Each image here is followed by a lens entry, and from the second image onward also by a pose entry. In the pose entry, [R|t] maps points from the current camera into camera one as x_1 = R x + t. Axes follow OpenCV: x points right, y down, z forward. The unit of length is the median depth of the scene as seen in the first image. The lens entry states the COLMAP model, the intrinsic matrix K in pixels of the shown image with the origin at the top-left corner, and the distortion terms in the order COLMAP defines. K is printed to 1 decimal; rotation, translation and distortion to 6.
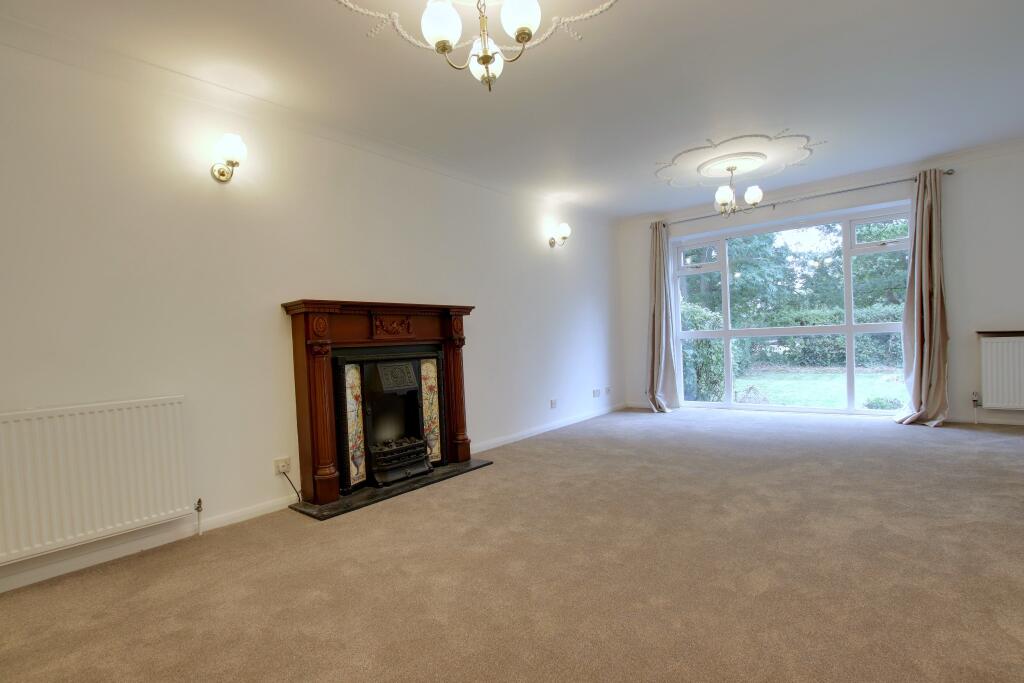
lens RADIAL K [[485.6, 0, 515.7], [0, 485.6, 342.4], [0, 0, 1]] dist [-0.003872, -0.000405]
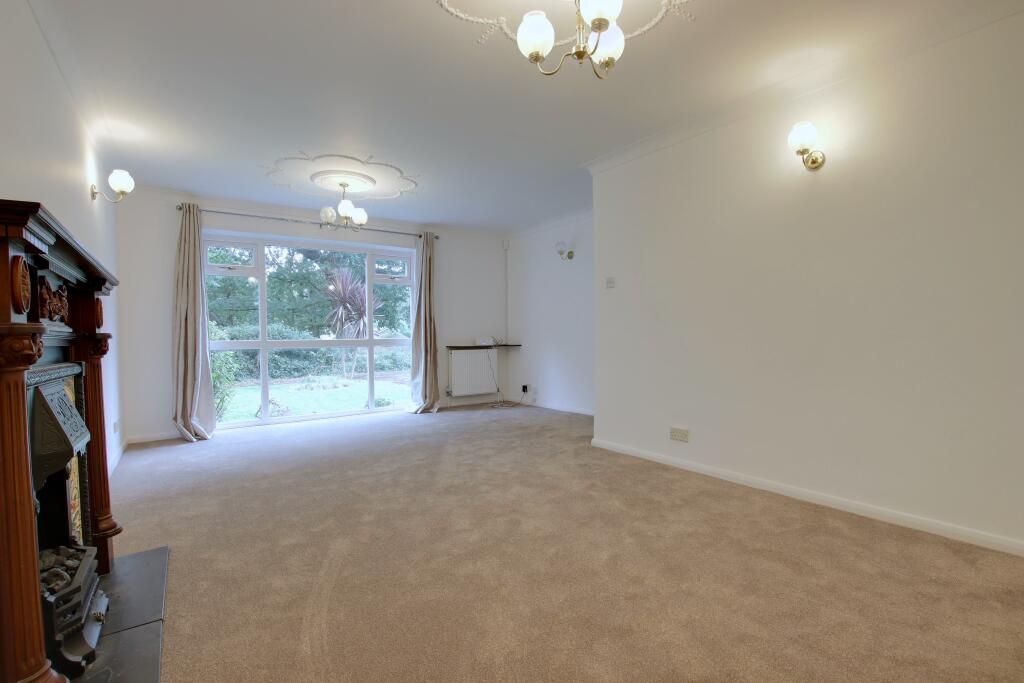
lens RADIAL K [[485.6, 0, 515.7], [0, 485.6, 342.4], [0, 0, 1]] dist [-0.003872, -0.000405]
pose [[0.286202, 0.028226, 0.957753, -0.434082], [0.008175, 0.999458, -0.031898, 0.015486], [-0.958134, 0.016959, 0.285816, 0.353490]]
